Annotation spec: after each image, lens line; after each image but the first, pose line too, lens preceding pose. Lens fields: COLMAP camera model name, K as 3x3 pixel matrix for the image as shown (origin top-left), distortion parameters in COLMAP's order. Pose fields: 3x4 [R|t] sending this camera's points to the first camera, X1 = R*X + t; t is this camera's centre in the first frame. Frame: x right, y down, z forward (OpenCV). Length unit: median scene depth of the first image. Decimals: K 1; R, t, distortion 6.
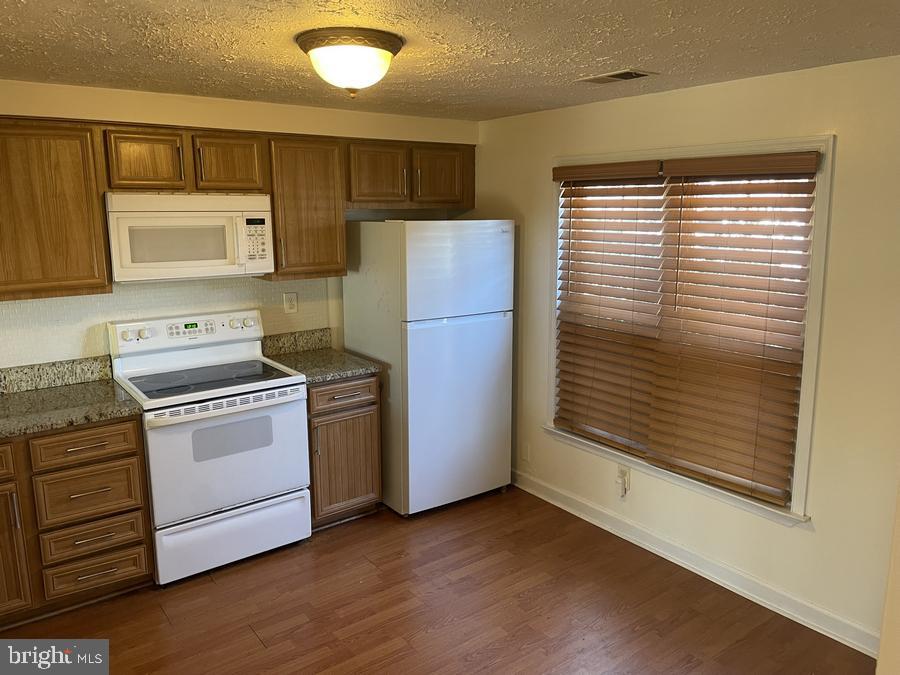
lens RADIAL K [[670.7, 0, 450.0], [0, 670.7, 337.5], [0, 0, 1]] dist [0.001397, -0.000518]
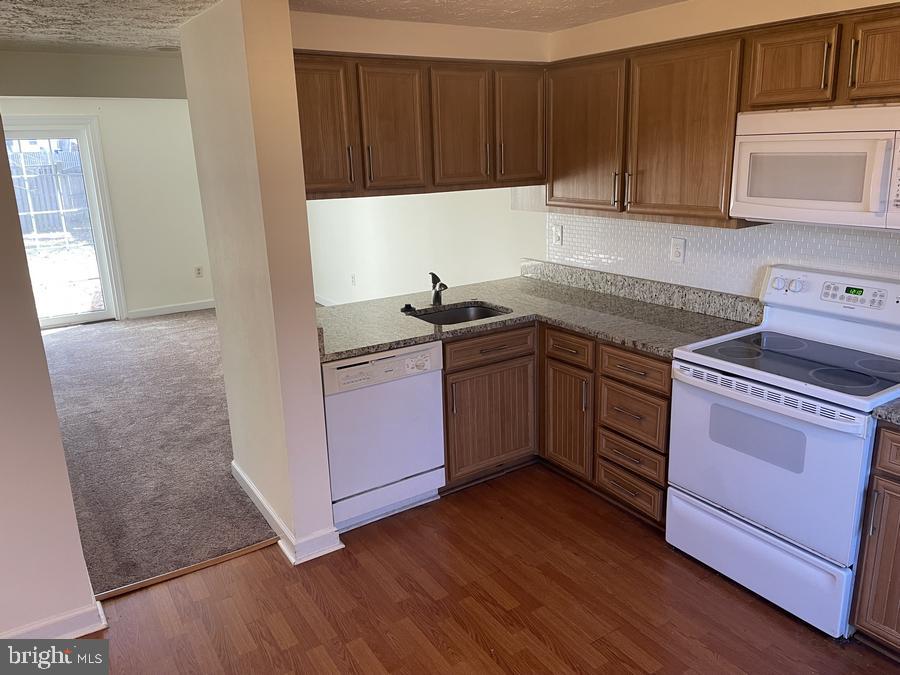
lens RADIAL K [[670.7, 0, 450.0], [0, 670.7, 337.5], [0, 0, 1]] dist [0.001397, -0.000518]
pose [[-0.069331, 0.279093, -0.957758, 0.415721], [-0.159917, 0.944543, 0.286818, -0.124959], [0.984693, 0.173047, -0.020855, 0.672177]]
